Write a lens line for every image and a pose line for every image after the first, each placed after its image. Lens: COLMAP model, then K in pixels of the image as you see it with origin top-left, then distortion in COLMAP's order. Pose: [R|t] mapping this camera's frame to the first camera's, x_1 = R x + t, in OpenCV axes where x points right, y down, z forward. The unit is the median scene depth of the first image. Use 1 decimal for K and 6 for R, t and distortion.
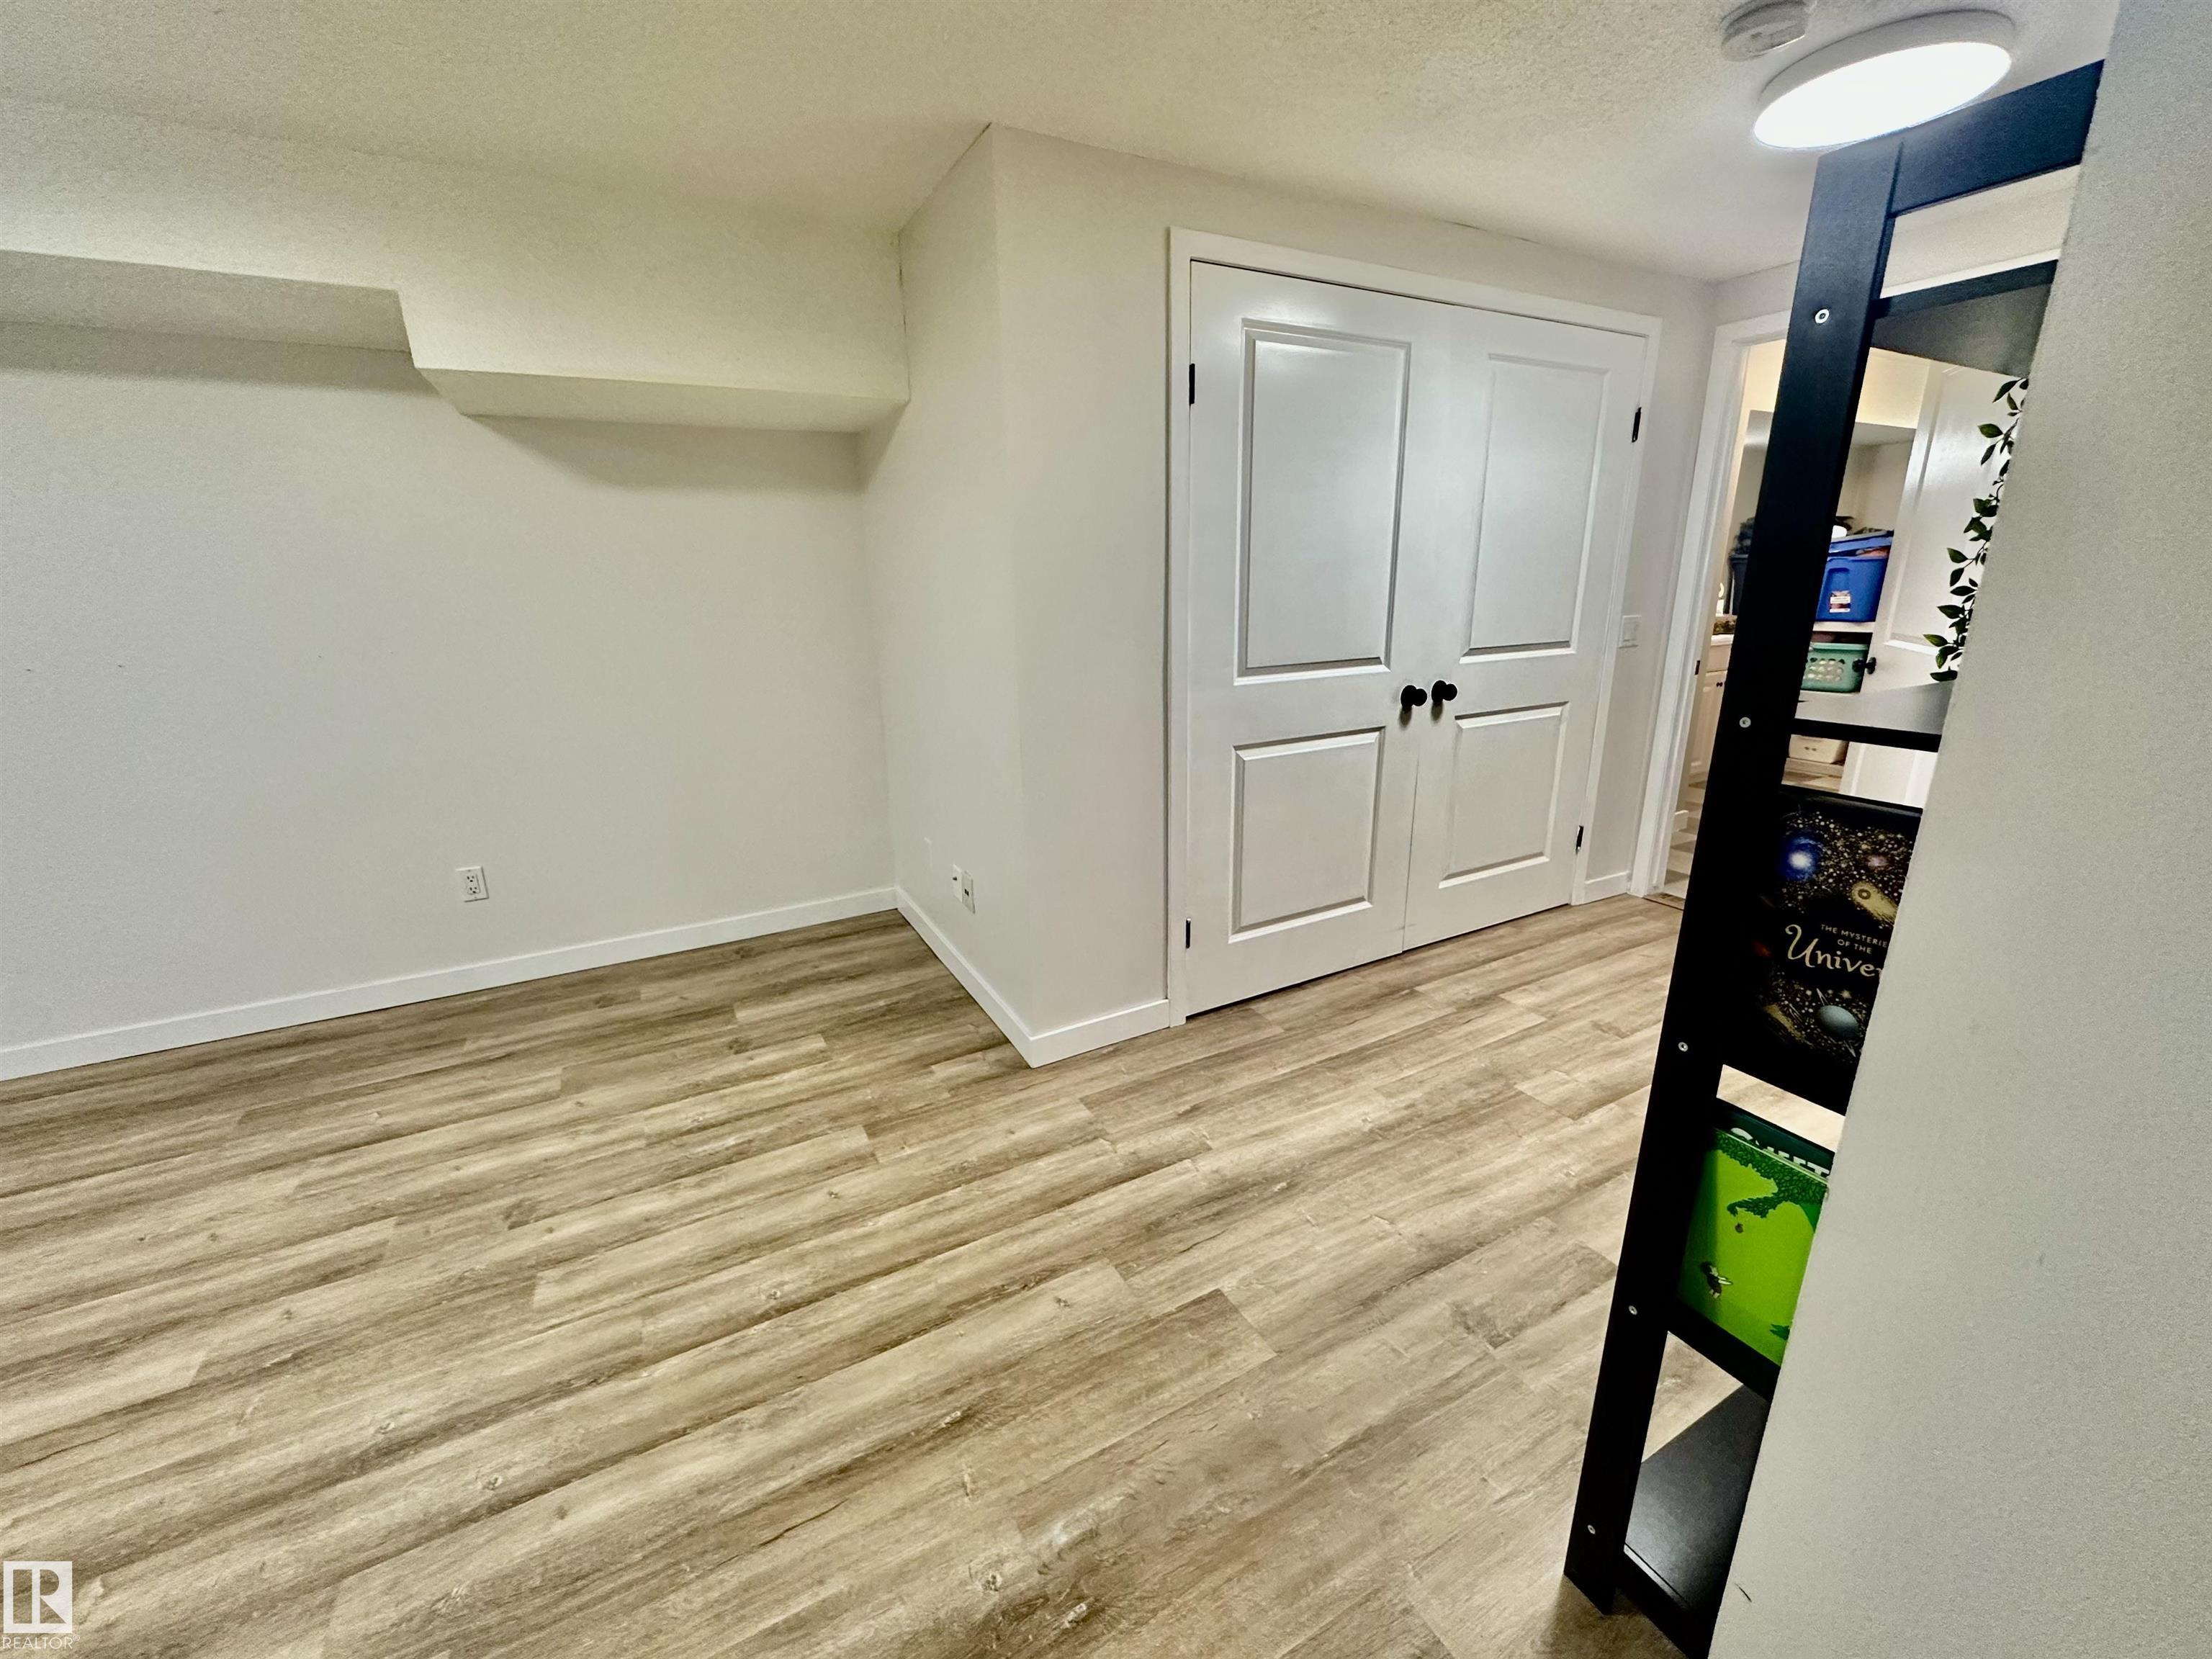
lens RADIAL K [[884.0, 0, 1110.9], [0, 884.0, 826.5], [0, 0, 1]] dist [-0.005422, 0.000902]
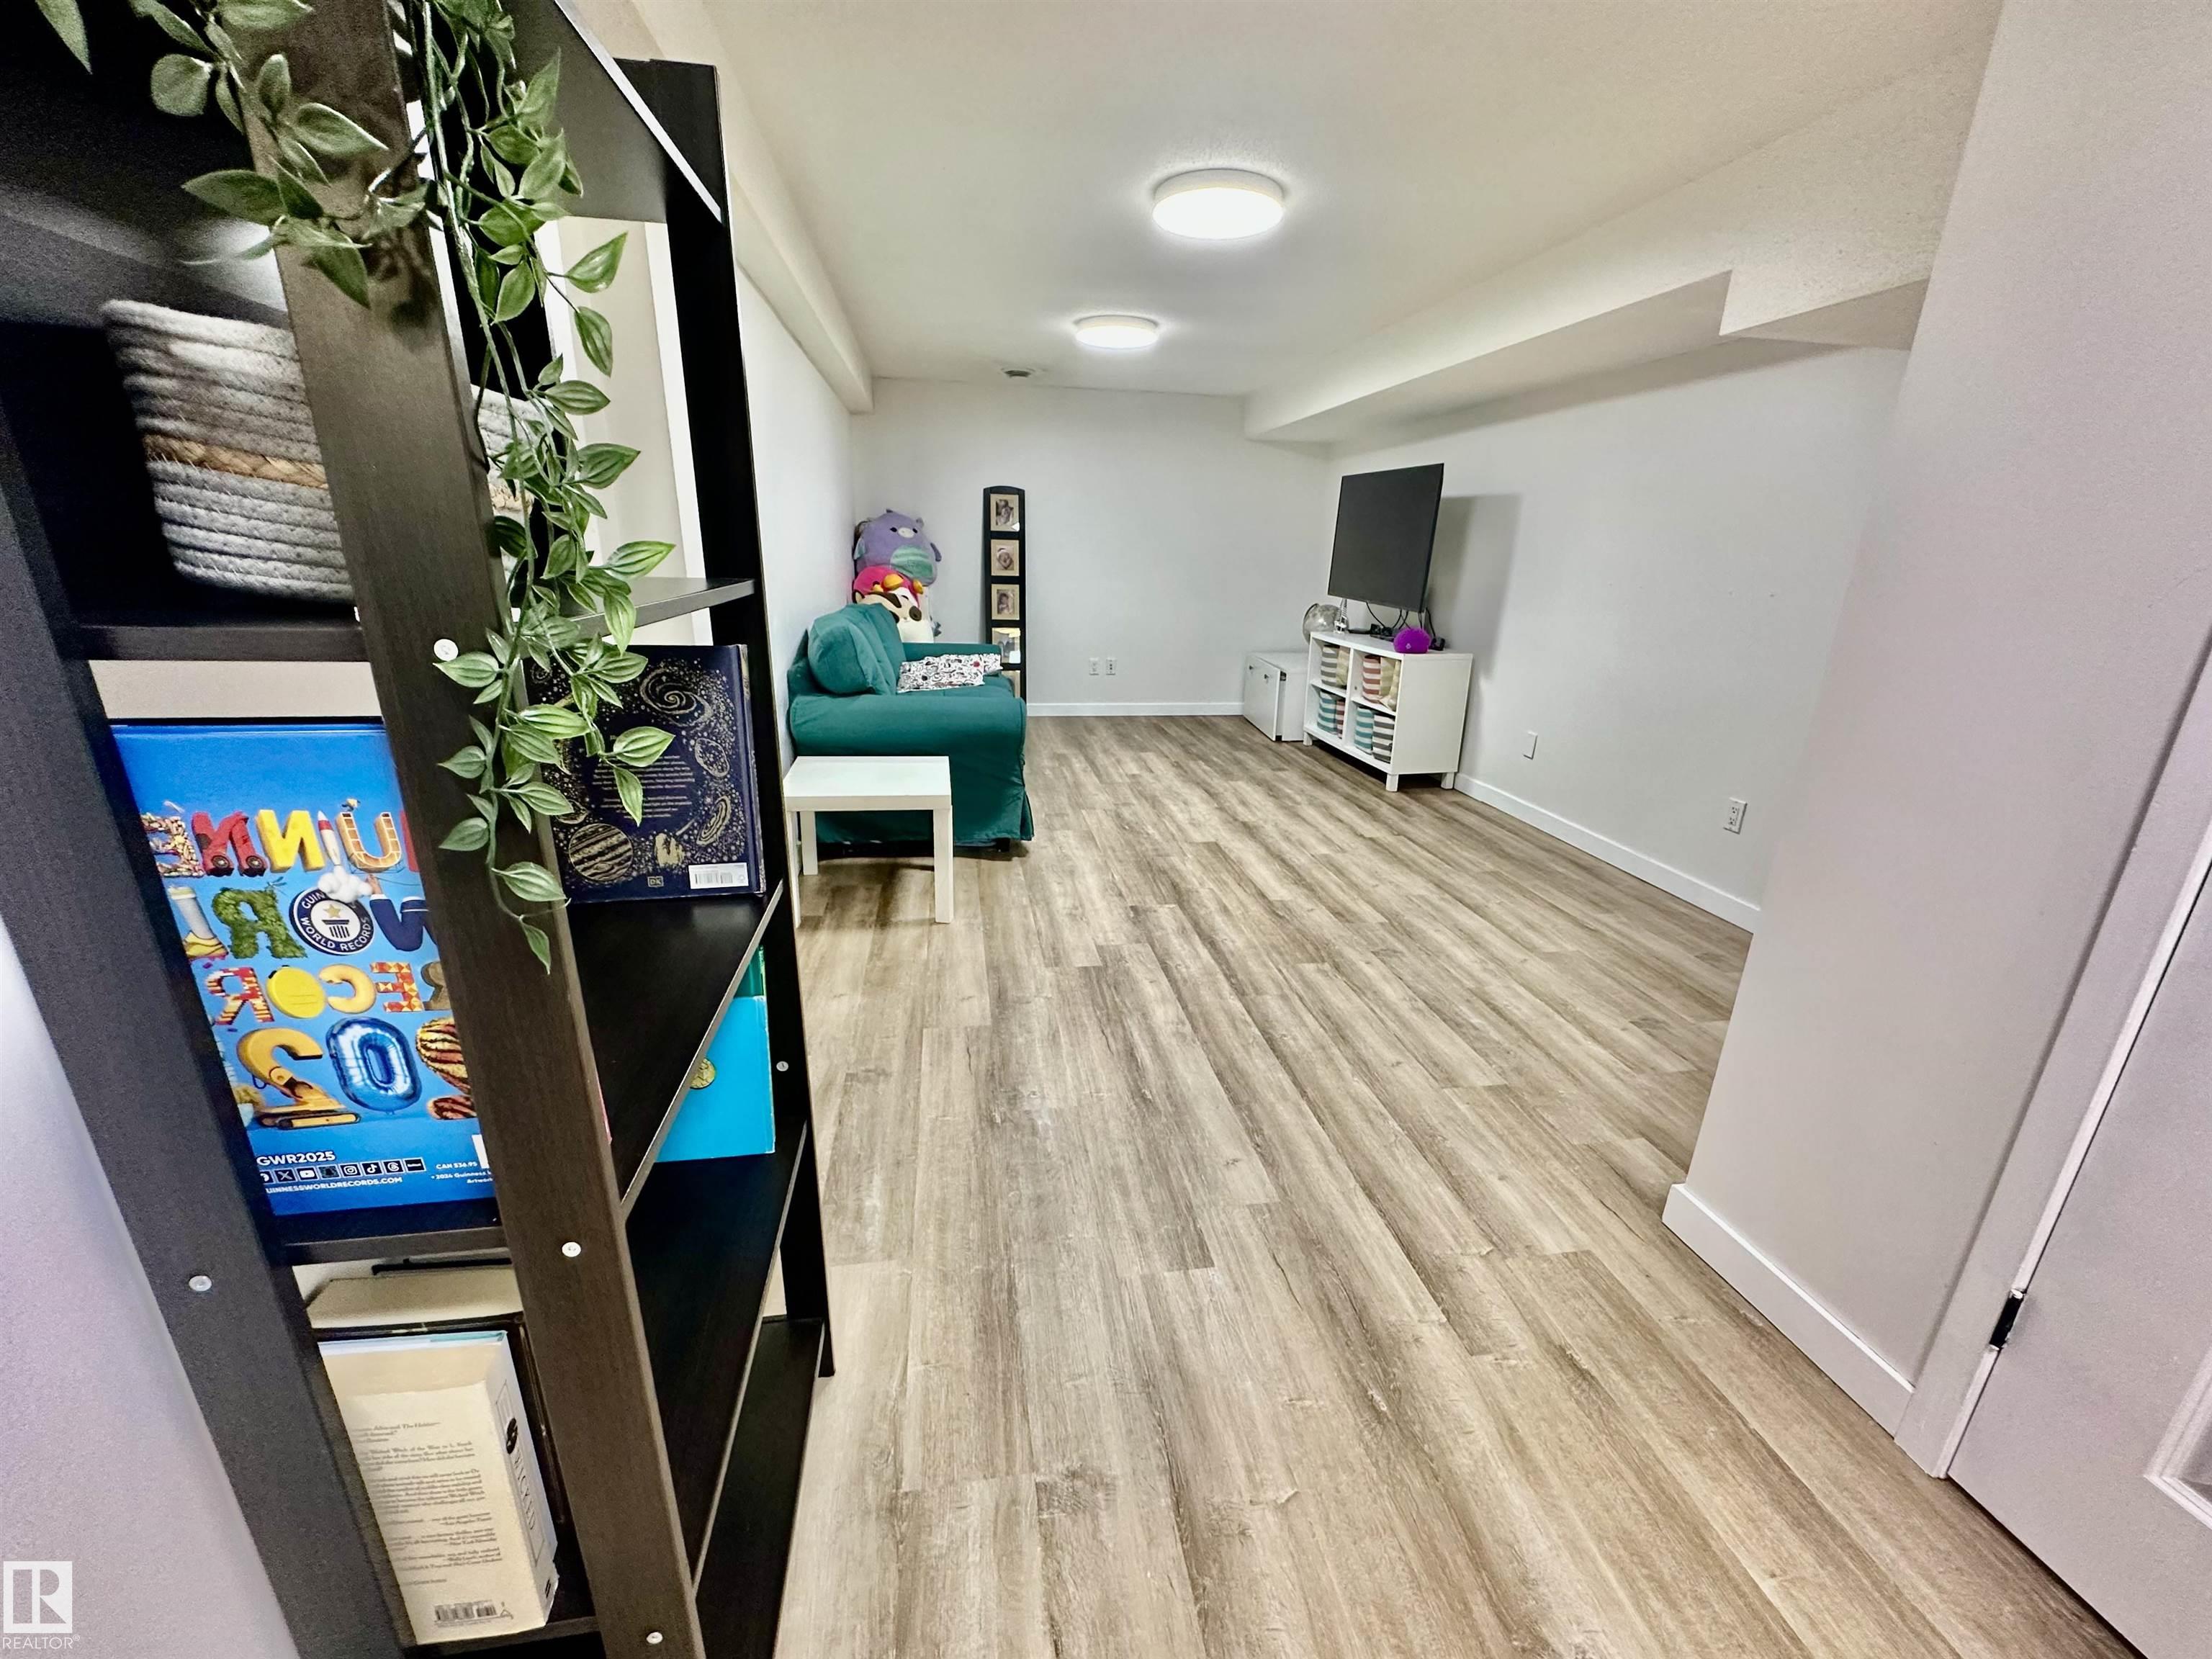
lens RADIAL K [[884.0, 0, 1103.8], [0, 884.0, 825.5], [0, 0, 1]] dist [-0.005422, 0.000902]
pose [[-0.324304, 0.293320, -0.899328, 0.683406], [-0.282060, 0.877480, 0.387907, -0.171419], [0.902922, 0.379464, -0.201837, 0.715415]]
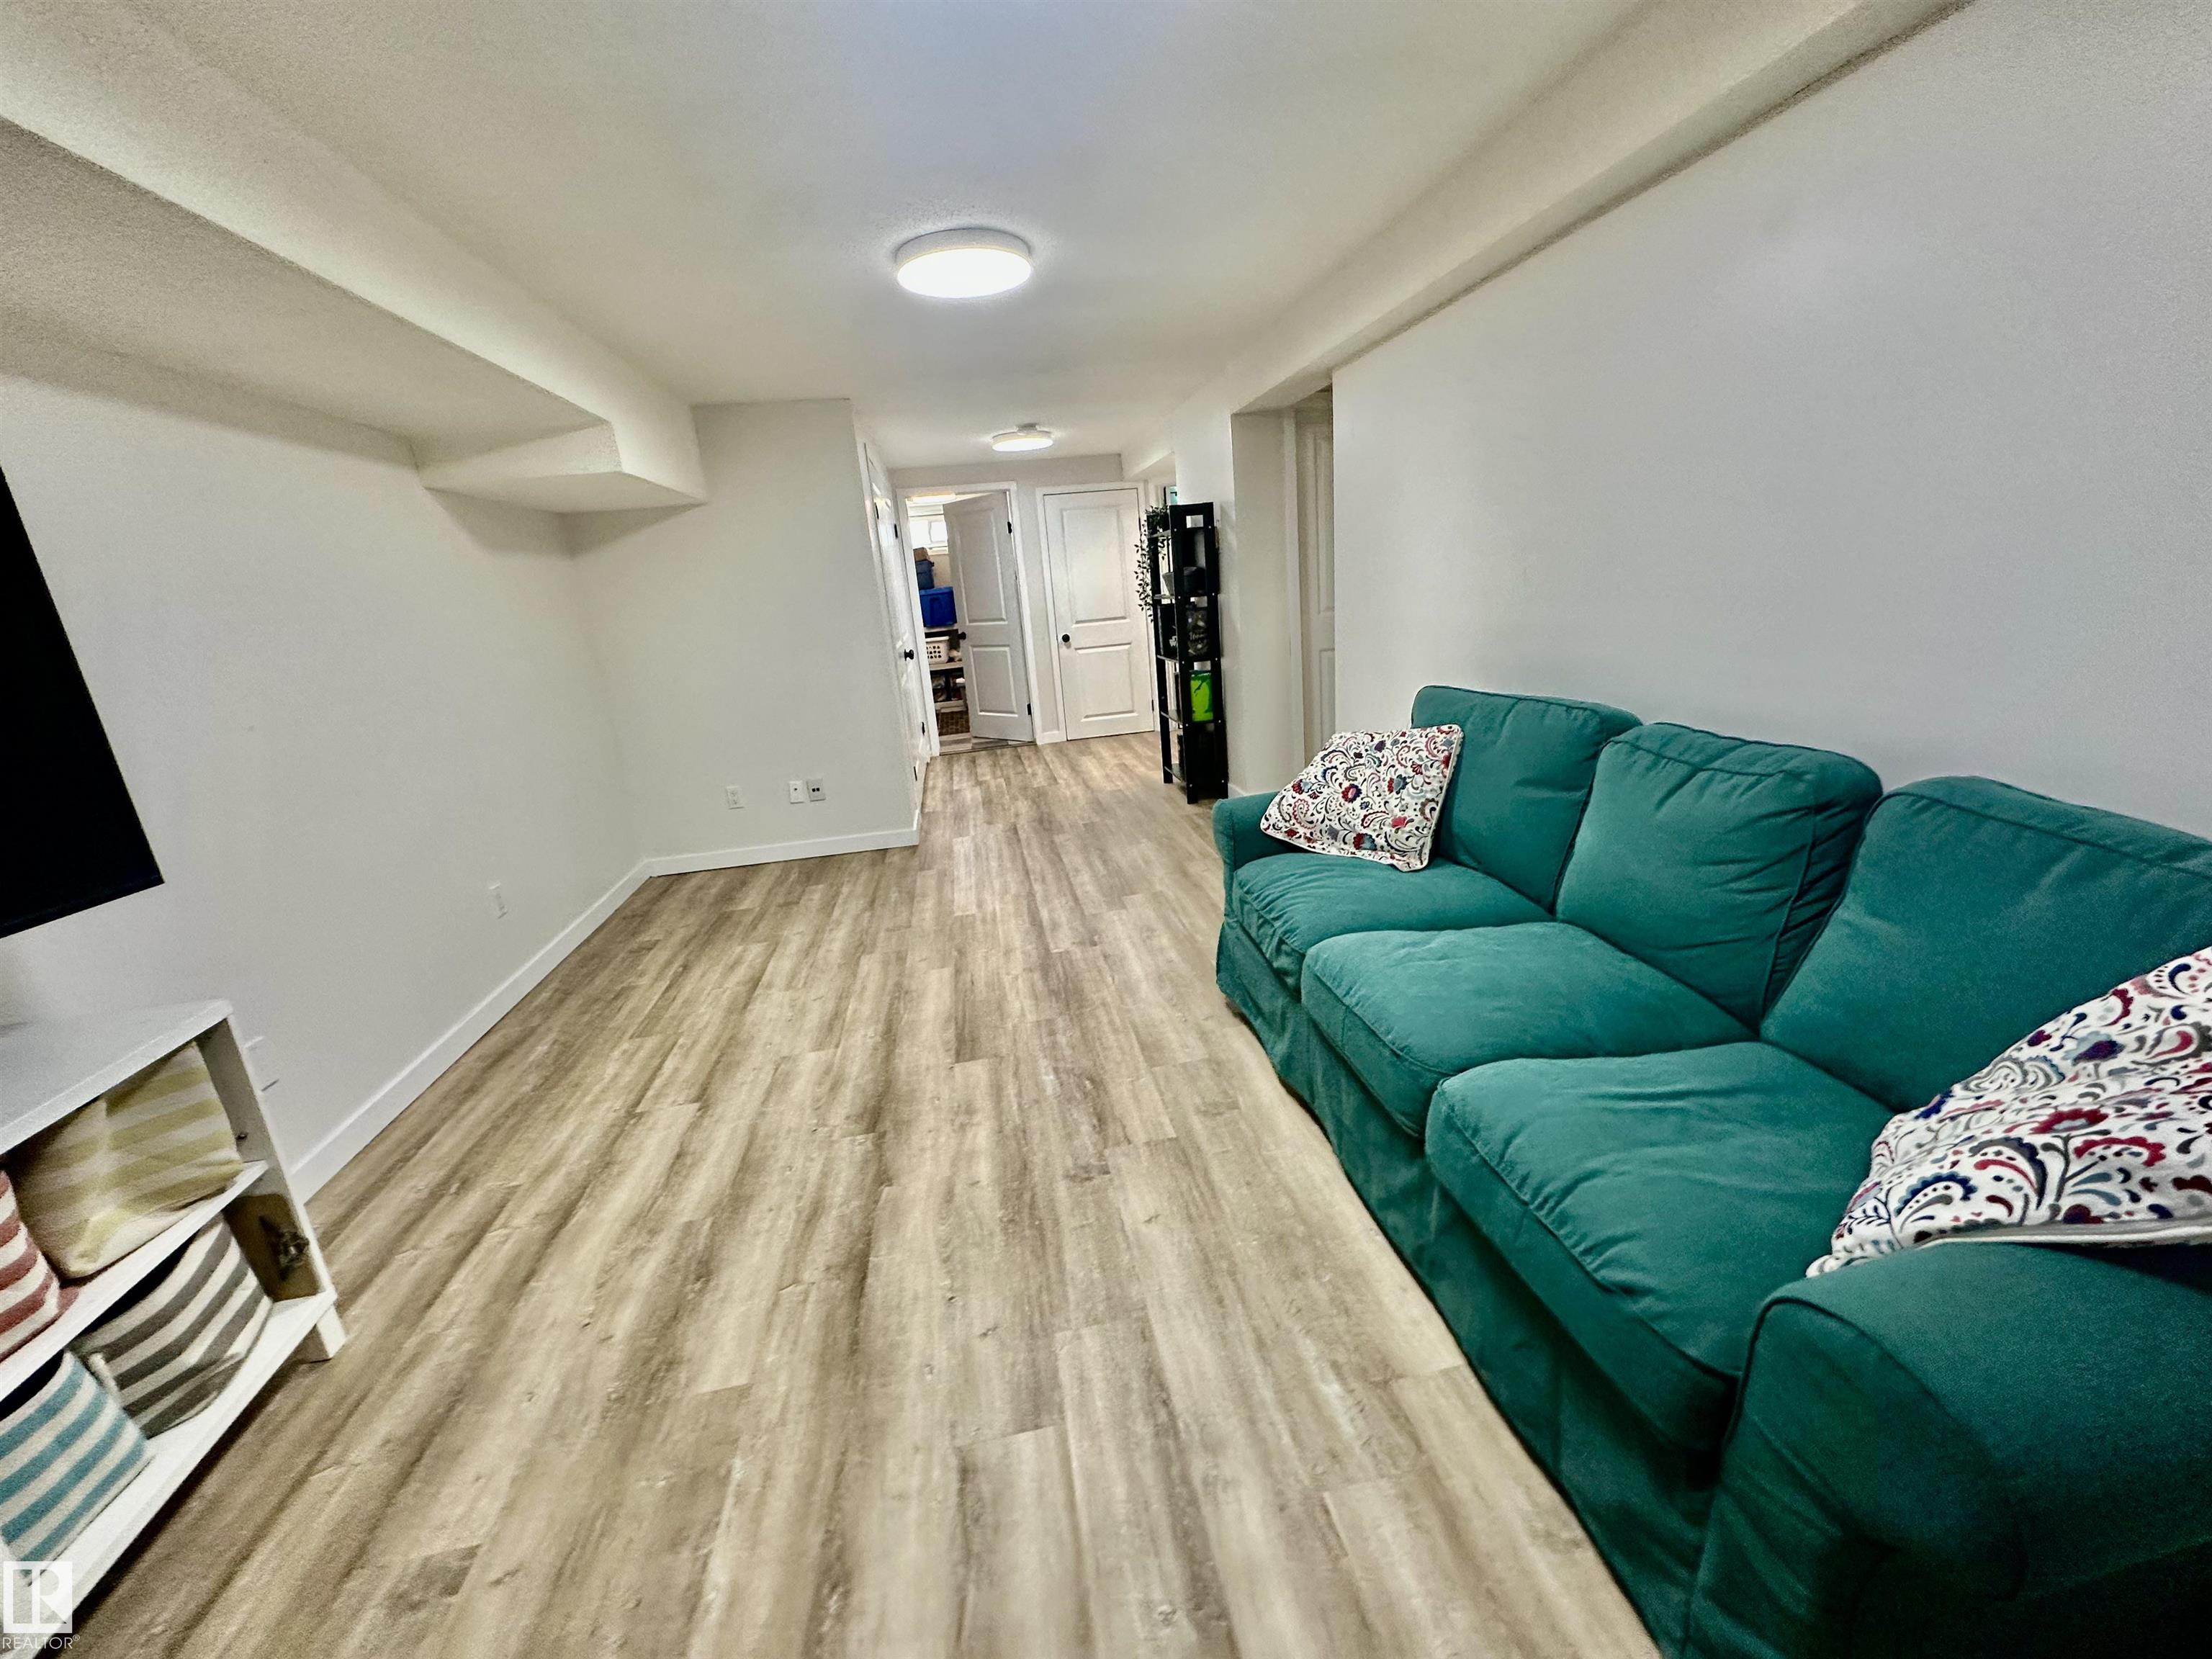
lens RADIAL K [[884.0, 0, 1106.5], [0, 884.0, 829.6], [0, 0, 1]] dist [-0.005422, 0.000902]
pose [[0.326164, -0.269950, 0.905949, -1.970090], [0.338218, 0.928244, 0.154826, 0.093059], [-0.882738, 0.255909, 0.394062, -0.167926]]
